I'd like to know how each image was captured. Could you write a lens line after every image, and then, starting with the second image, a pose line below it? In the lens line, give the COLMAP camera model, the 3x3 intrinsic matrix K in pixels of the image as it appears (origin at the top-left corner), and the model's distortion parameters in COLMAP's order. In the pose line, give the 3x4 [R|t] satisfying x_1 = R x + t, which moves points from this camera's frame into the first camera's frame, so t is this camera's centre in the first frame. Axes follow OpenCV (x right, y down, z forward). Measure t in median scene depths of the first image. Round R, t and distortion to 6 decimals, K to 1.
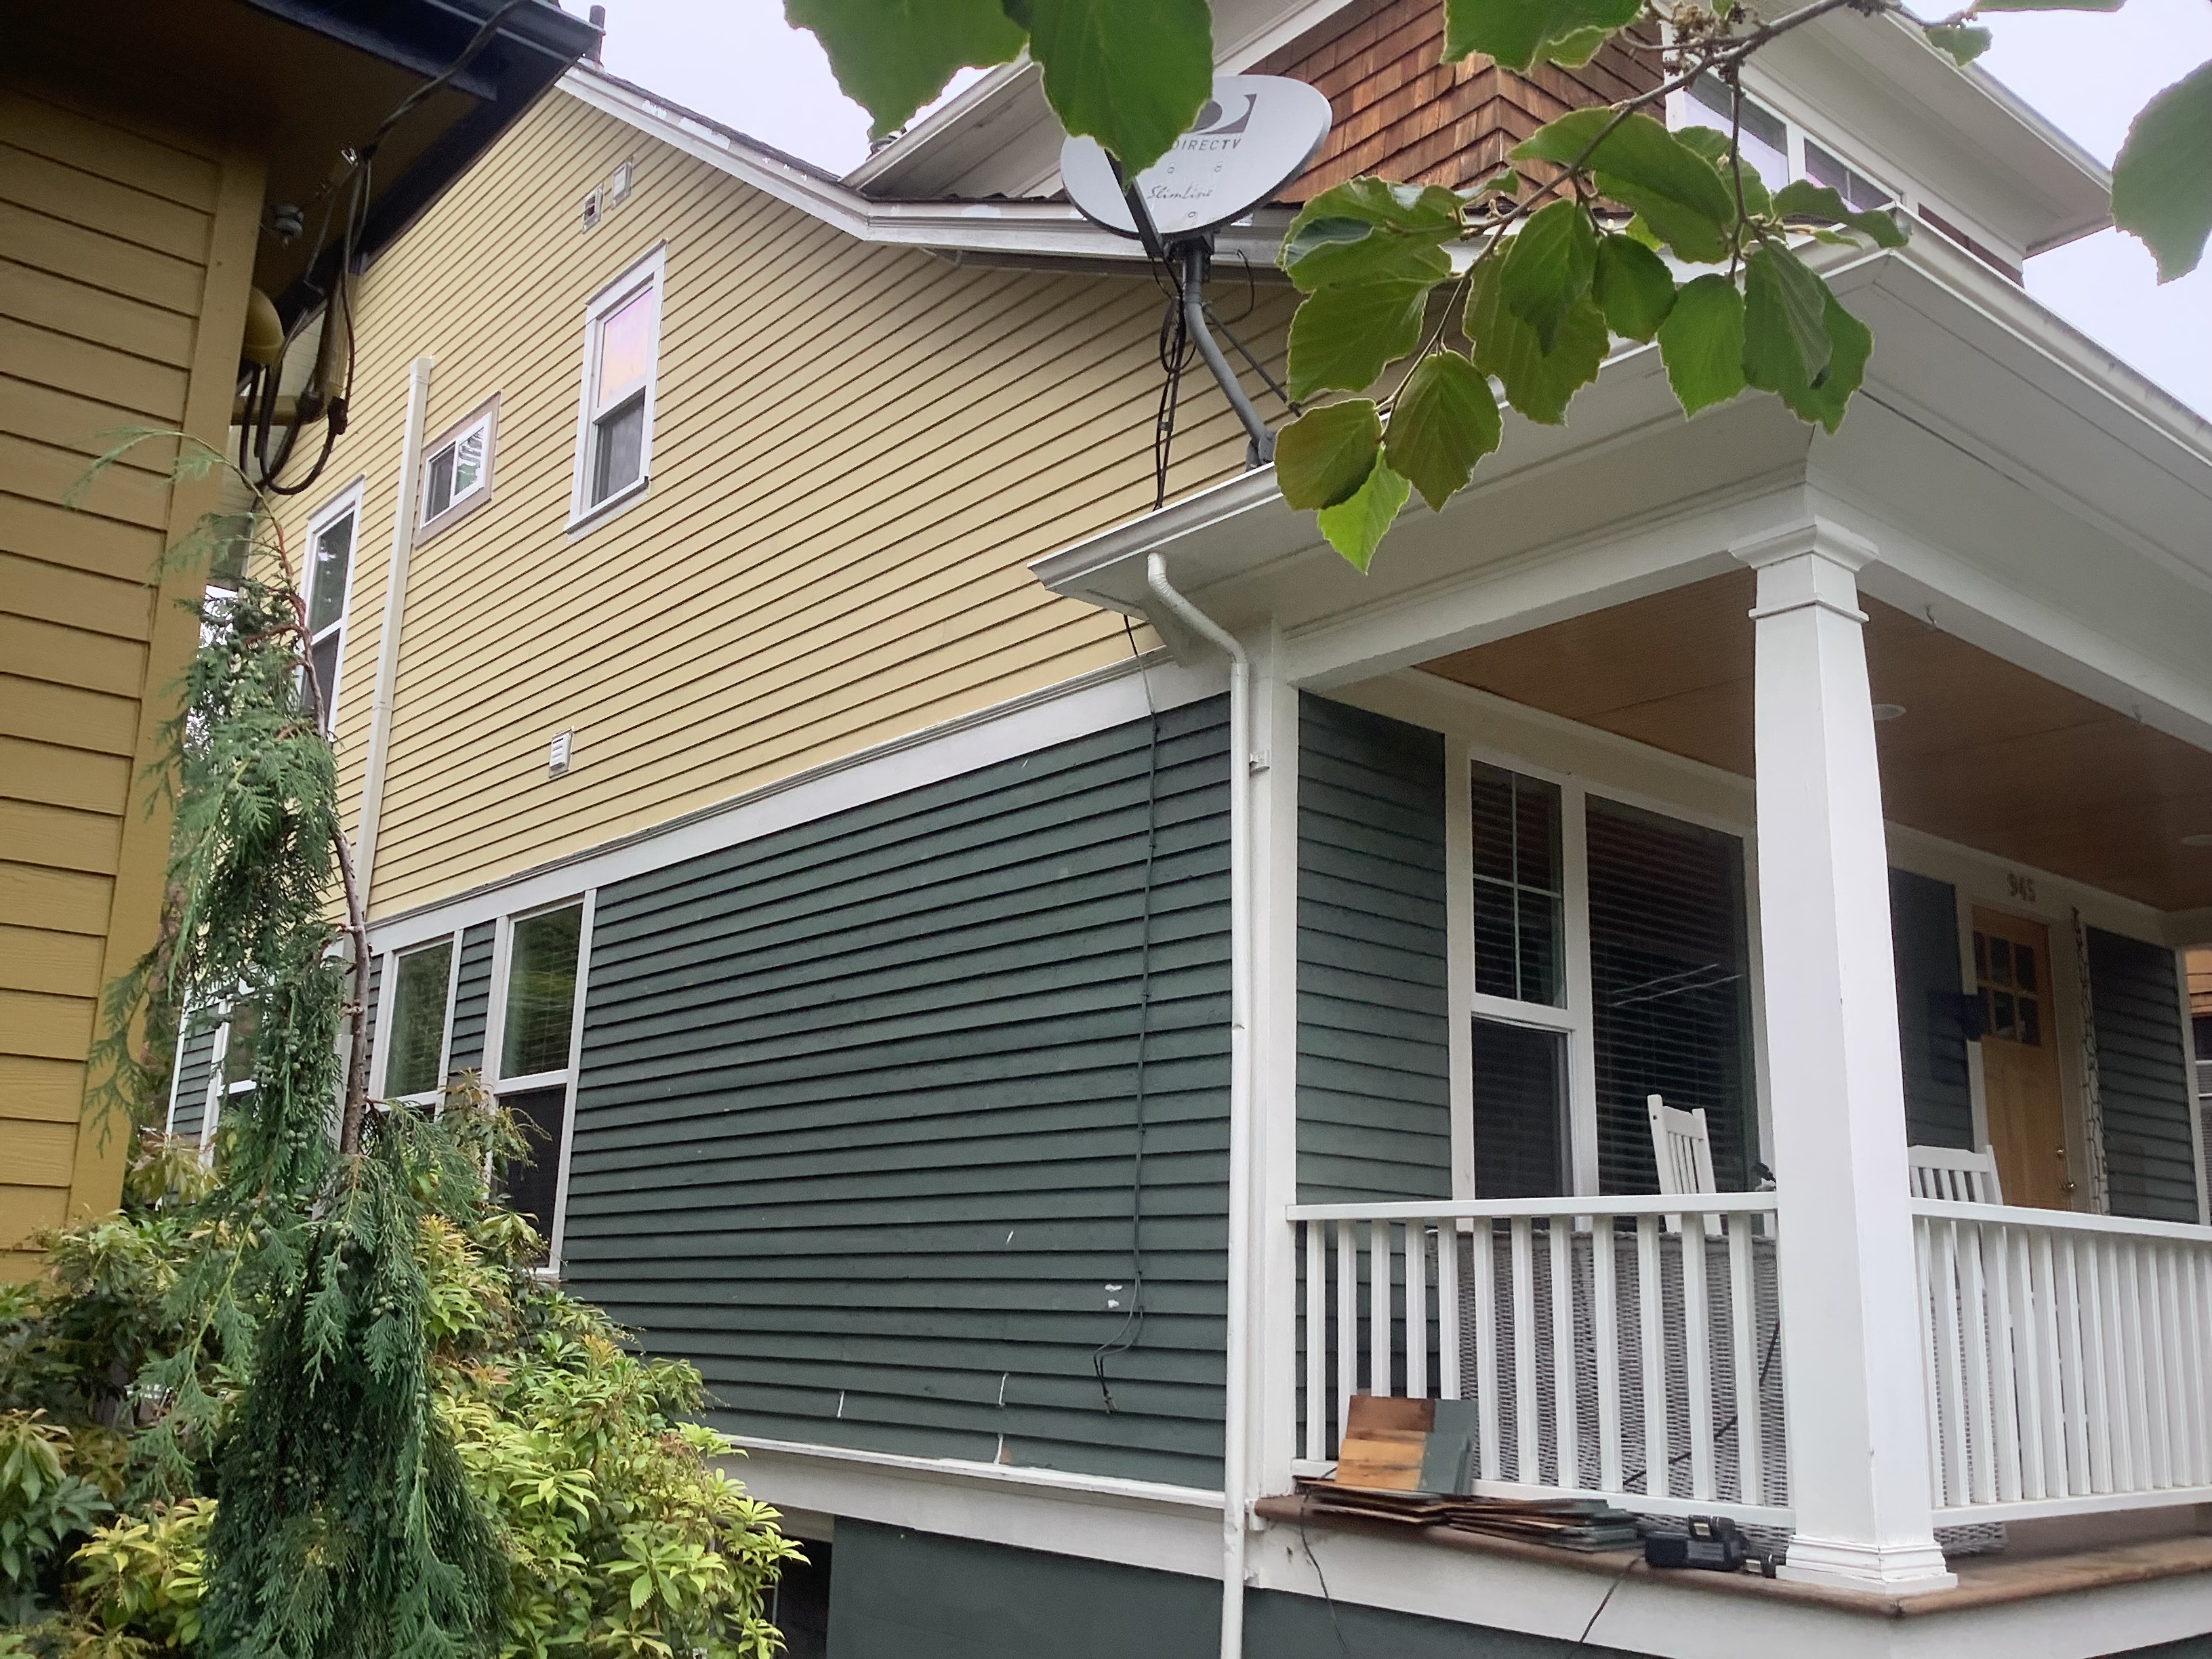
lens RADIAL K [[1999.5, 0, 1085.1], [0, 1999.5, 861.4], [0, 0, 1]] dist [0.100269, -0.191006]
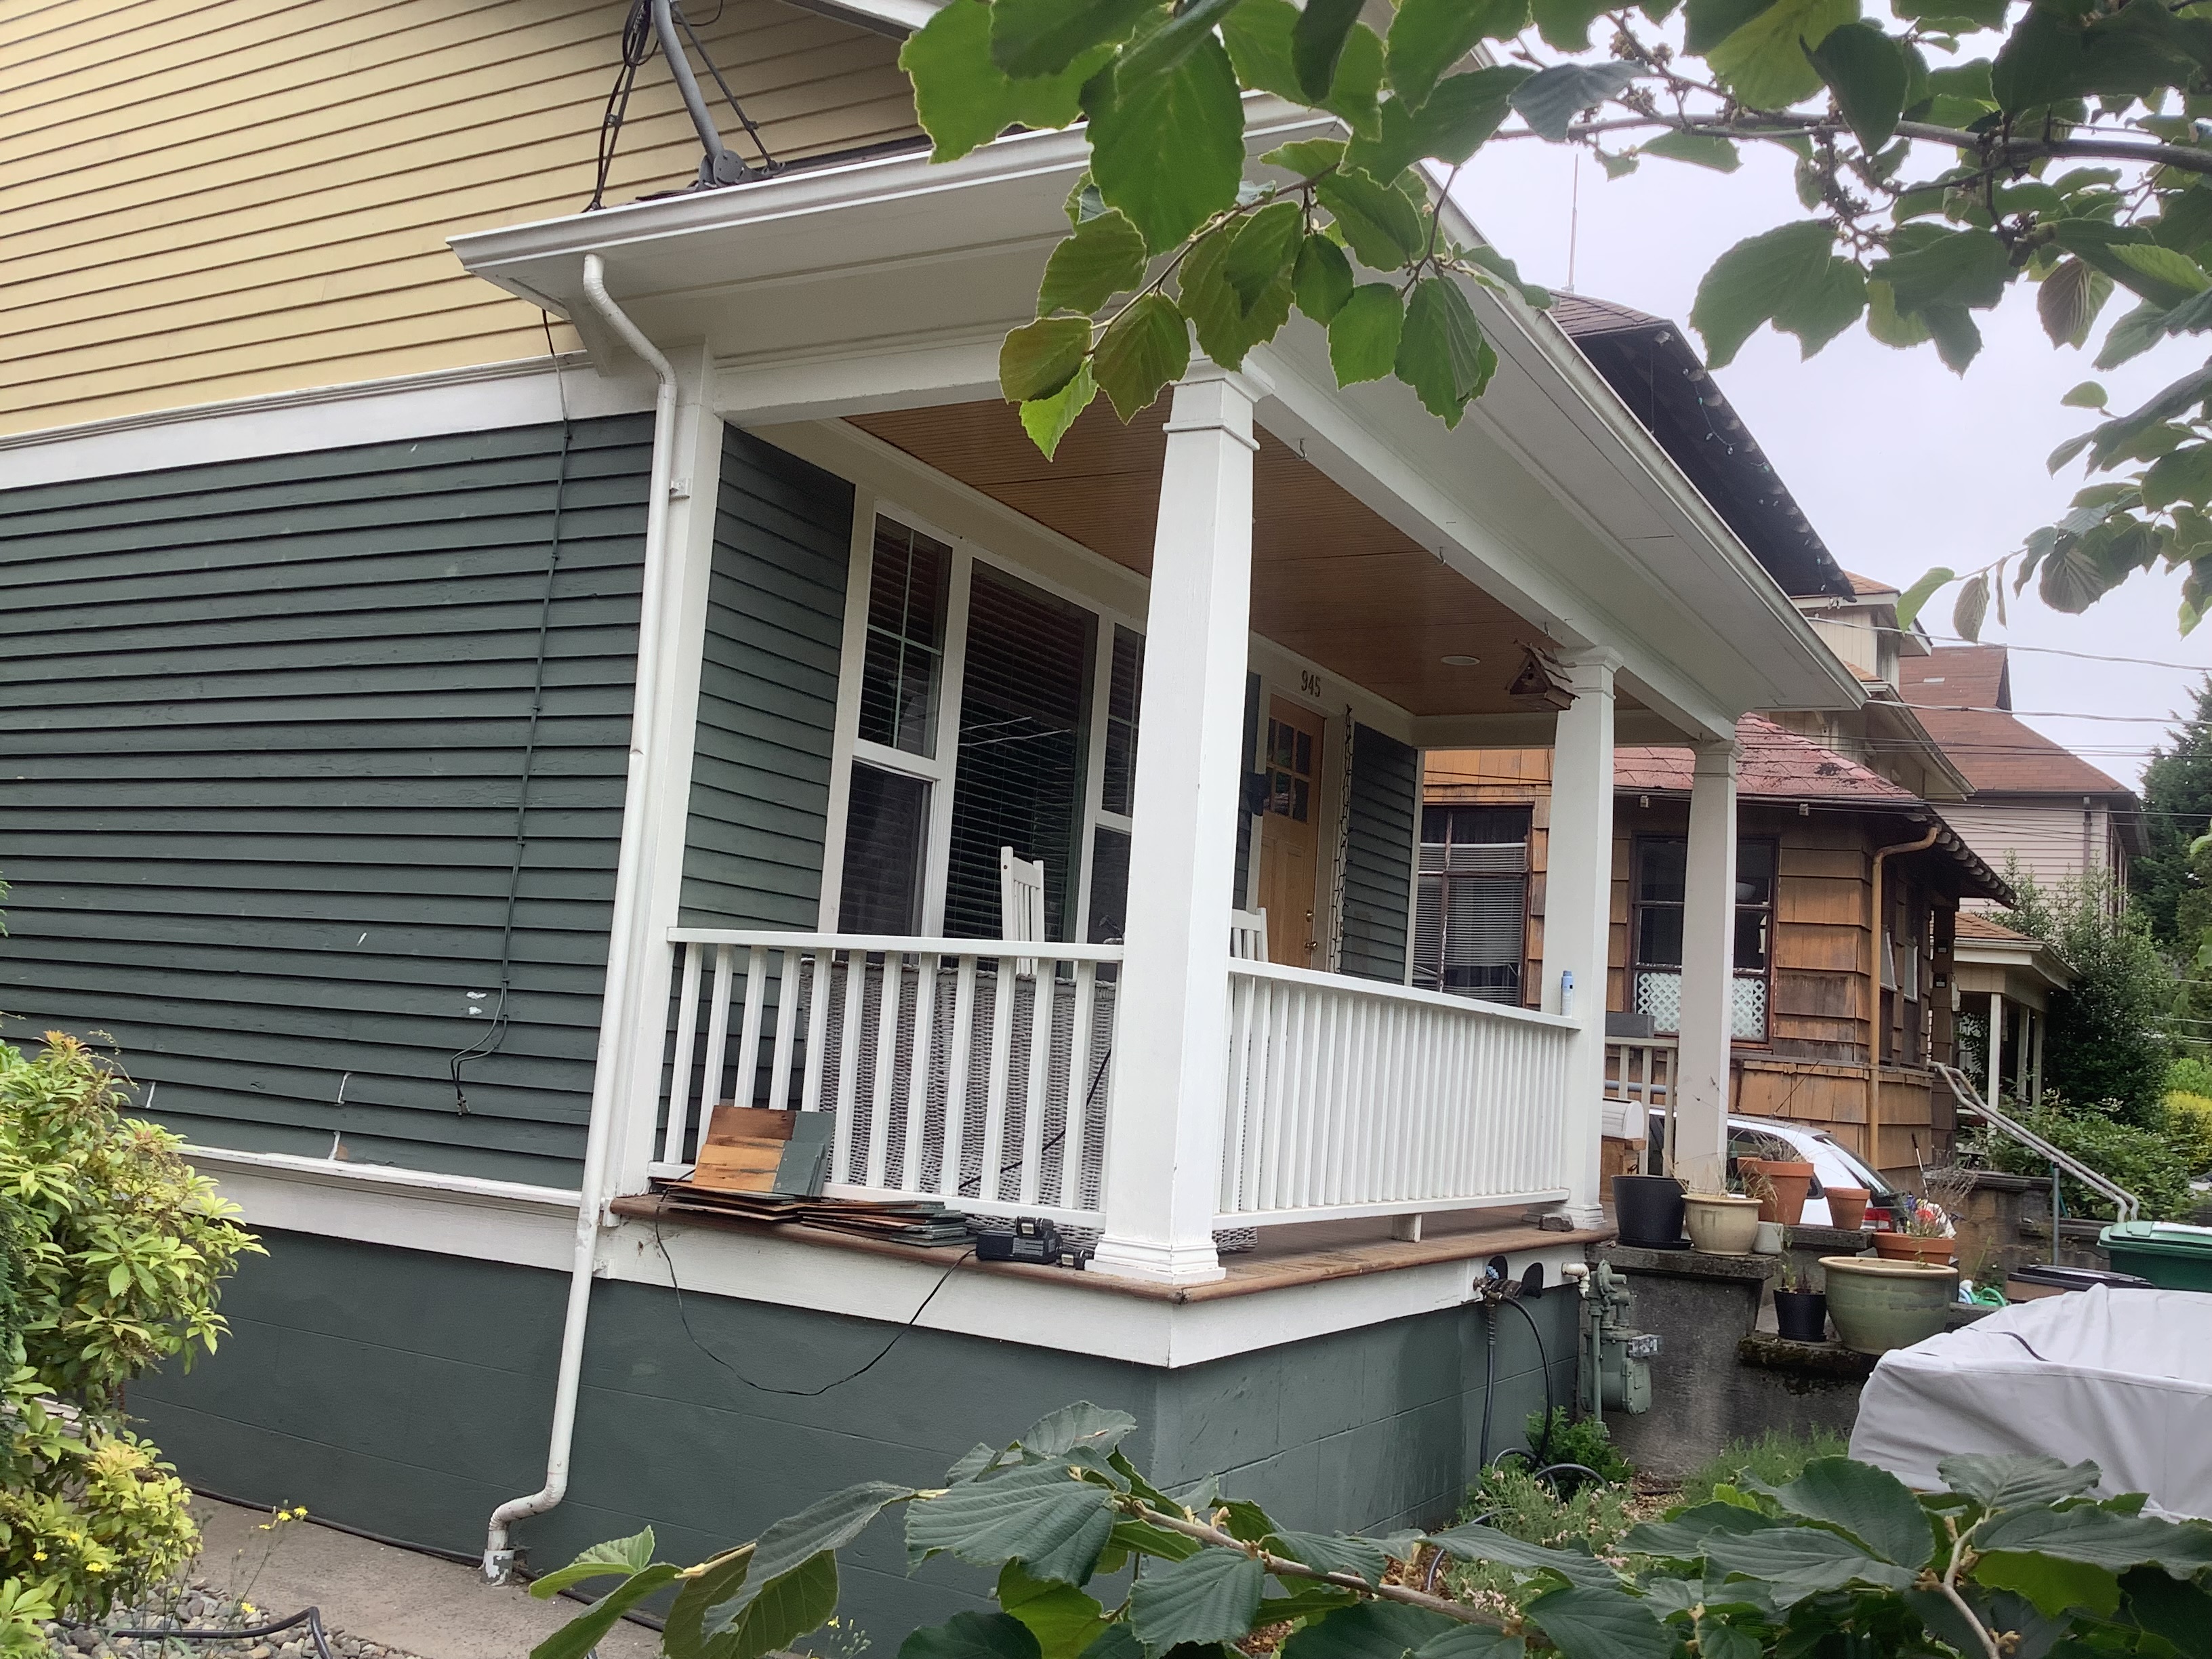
lens RADIAL K [[1999.5, 0, 1099.6], [0, 1999.5, 872.5], [0, 0, 1]] dist [0.100269, -0.191006]
pose [[0.934702, 0.075555, 0.347309, -0.051195], [-0.125491, 0.984367, 0.123586, -0.011933], [-0.332542, -0.159100, 0.929571, -0.032303]]
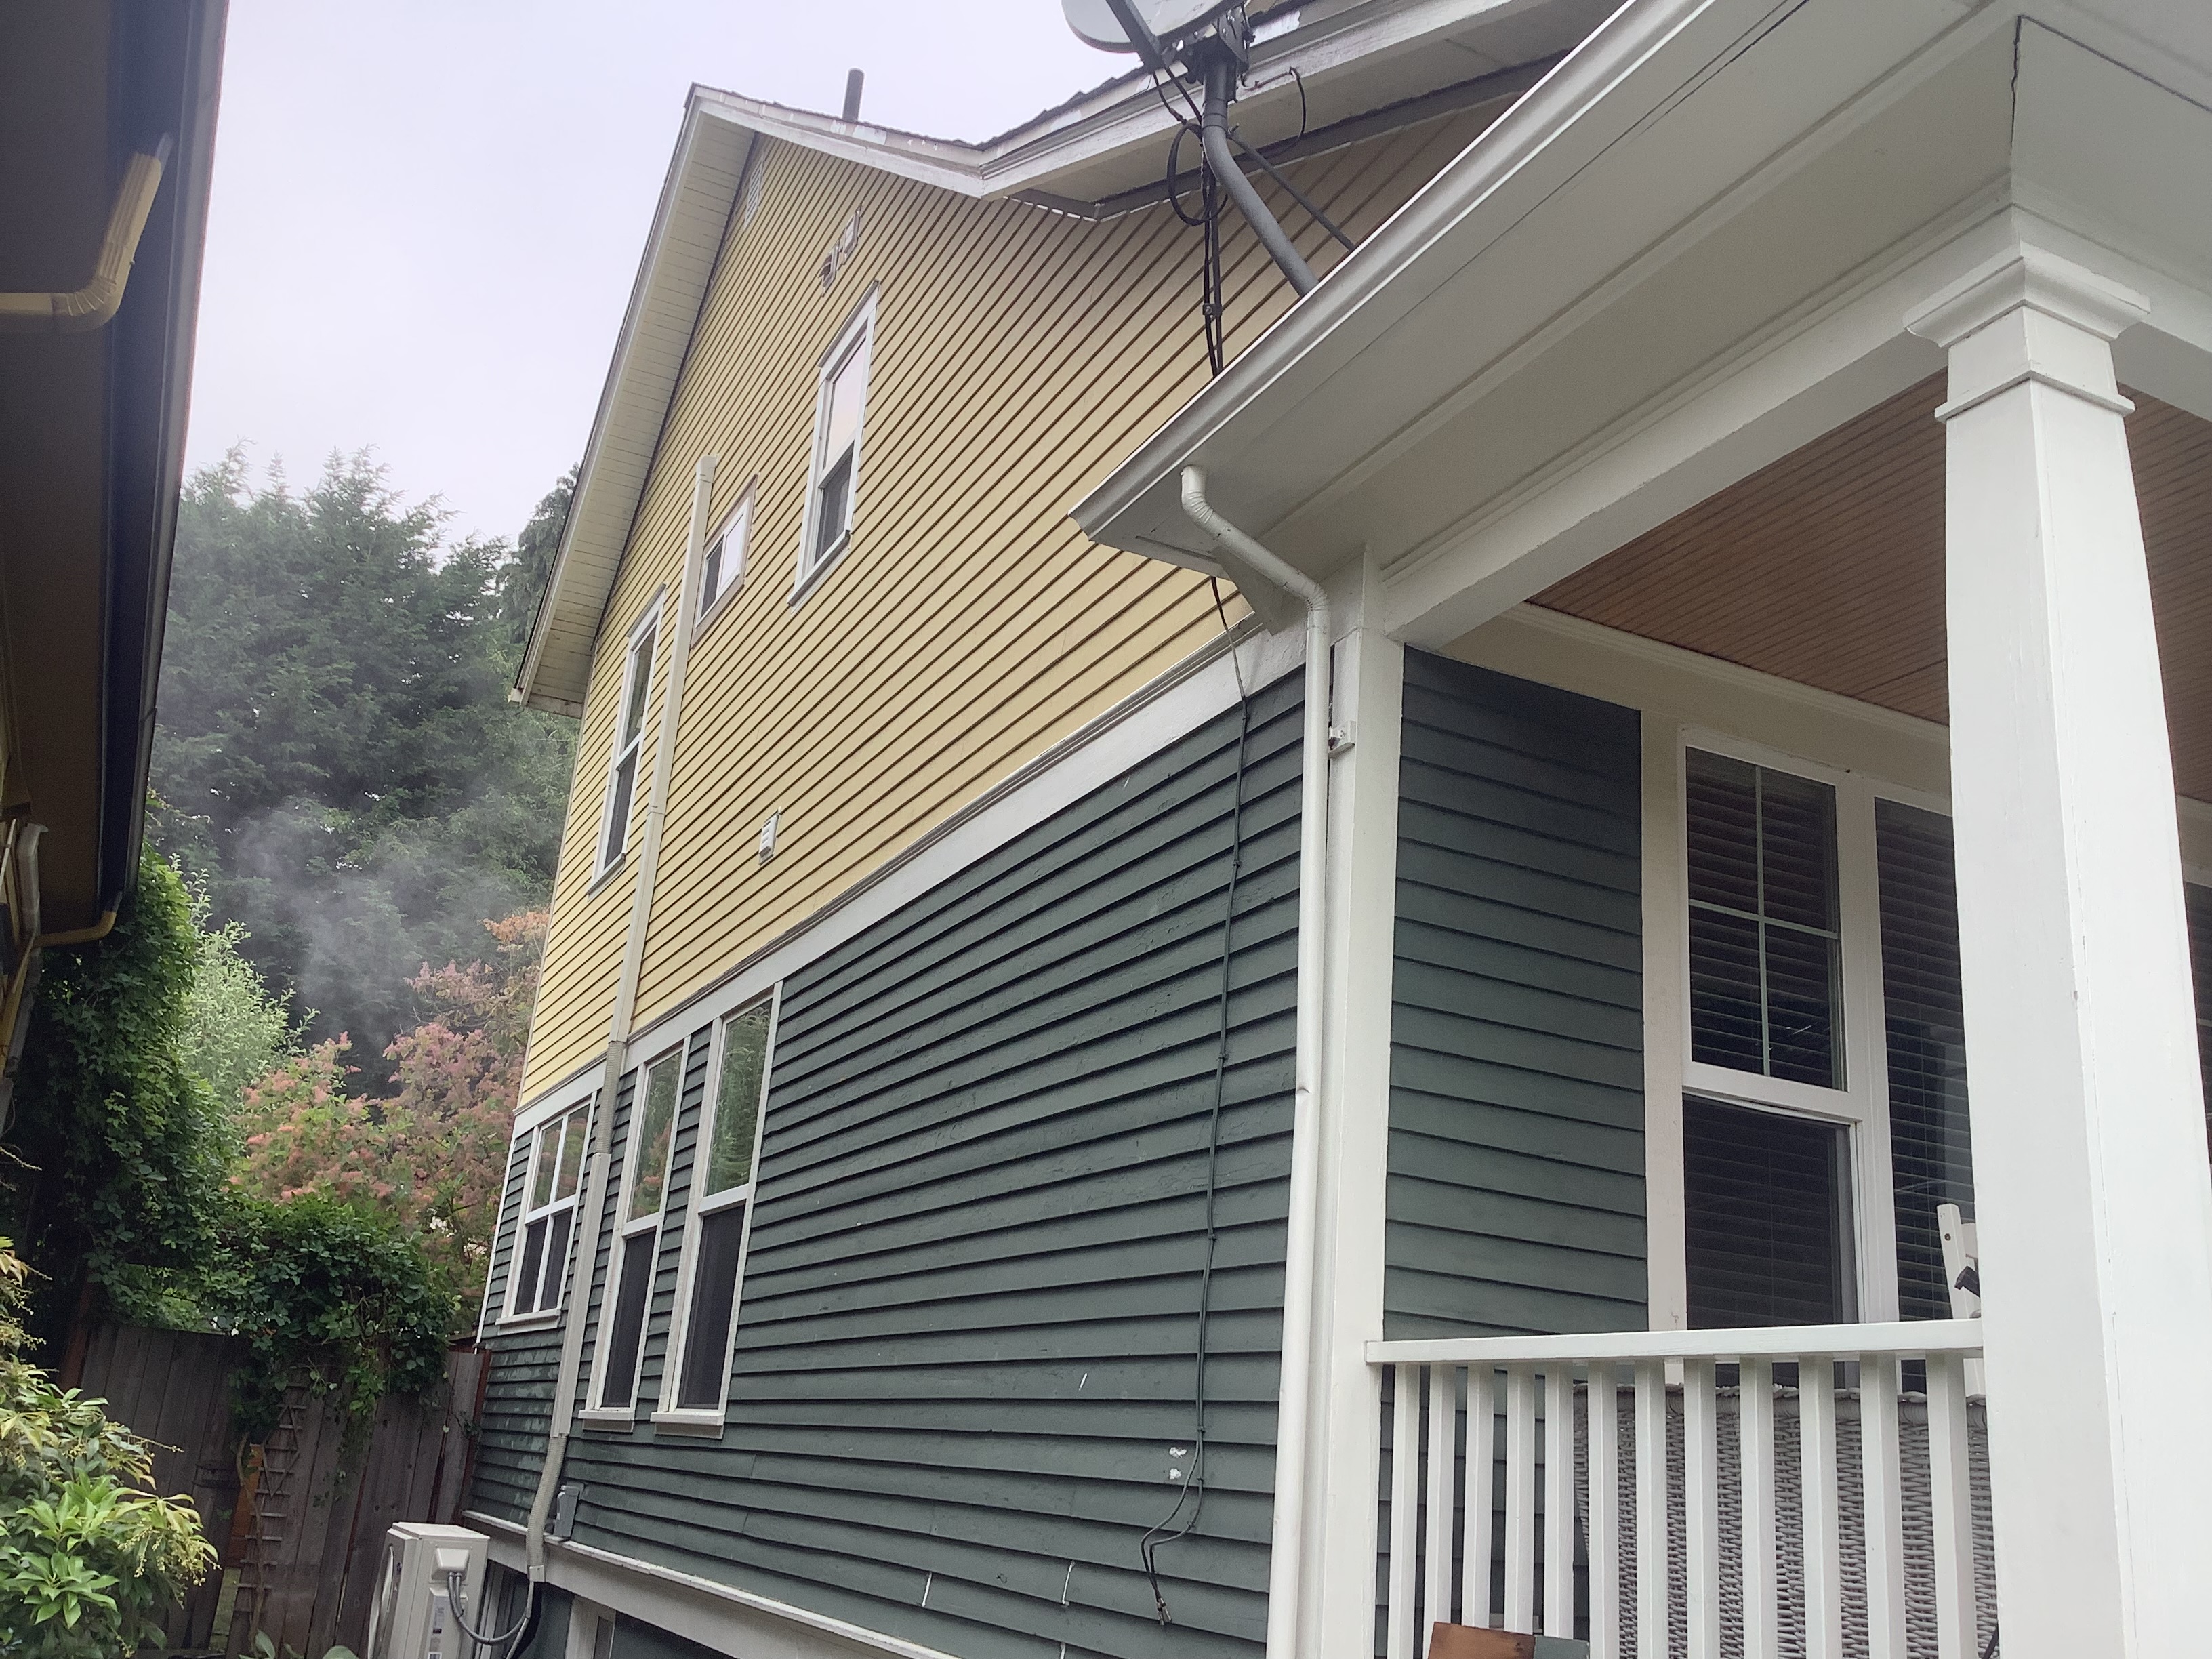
lens RADIAL K [[1999.5, 0, 1098.7], [0, 1999.5, 849.0], [0, 0, 1]] dist [0.100269, -0.191006]
pose [[0.968877, -0.023335, -0.246440, 0.182604], [-0.000035, 0.995534, -0.094402, 0.062381], [0.247542, 0.091472, 0.964549, 0.259549]]
